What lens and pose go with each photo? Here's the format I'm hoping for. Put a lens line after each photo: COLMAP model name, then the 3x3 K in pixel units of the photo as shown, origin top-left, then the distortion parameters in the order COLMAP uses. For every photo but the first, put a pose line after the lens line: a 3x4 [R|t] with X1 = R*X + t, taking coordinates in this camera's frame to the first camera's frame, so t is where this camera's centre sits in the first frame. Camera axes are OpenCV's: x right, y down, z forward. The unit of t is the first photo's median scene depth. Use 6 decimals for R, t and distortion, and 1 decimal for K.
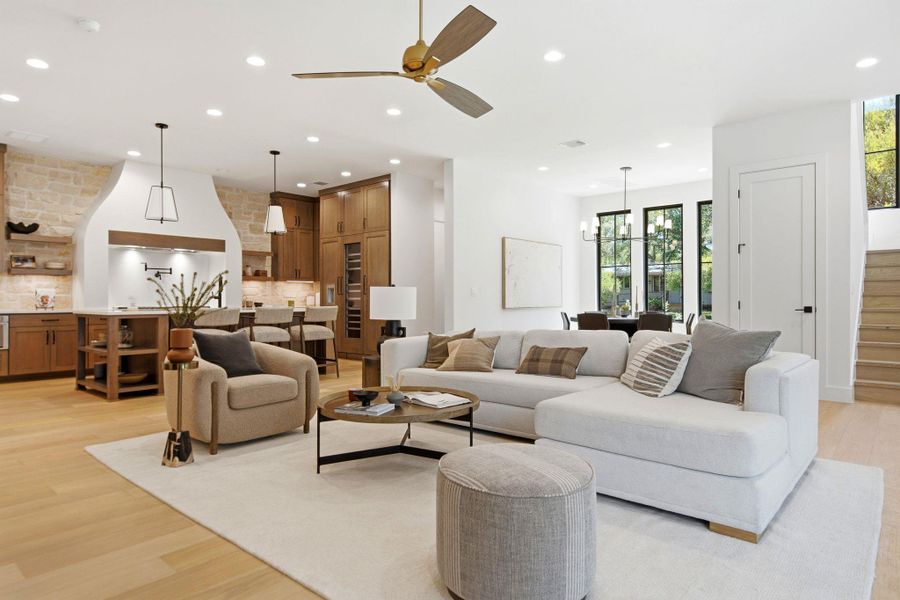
lens RADIAL K [[532.5, 0, 458.2], [0, 532.5, 299.7], [0, 0, 1]] dist [0.004752, 0.002559]
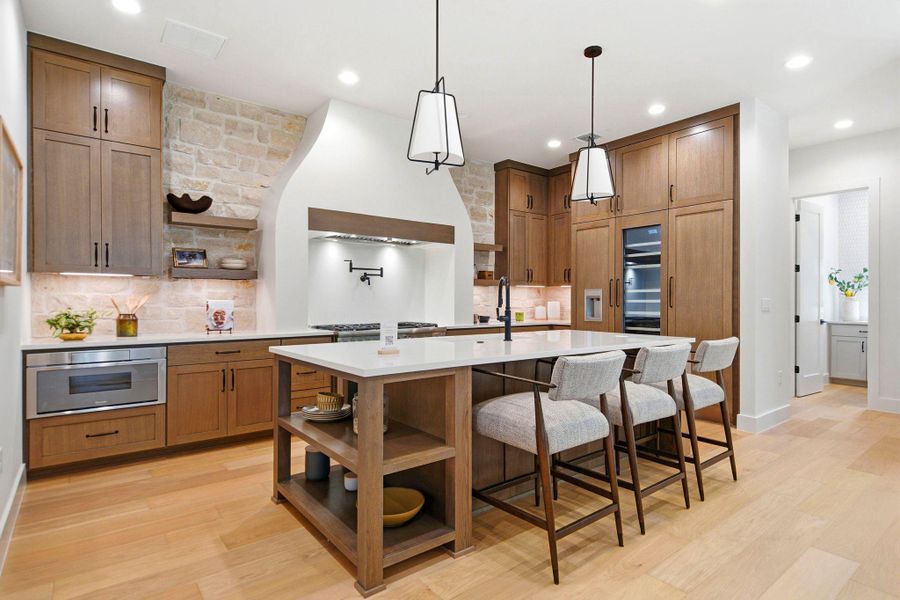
lens RADIAL K [[472.6, 0, 457.5], [0, 472.6, 302.0], [0, 0, 1]] dist [0.019625, -0.006414]
pose [[0.982257, 0.003844, -0.187499, -0.364582], [-0.003211, 0.999988, 0.003681, -0.020064], [0.187511, -0.003014, 0.982258, 0.466504]]
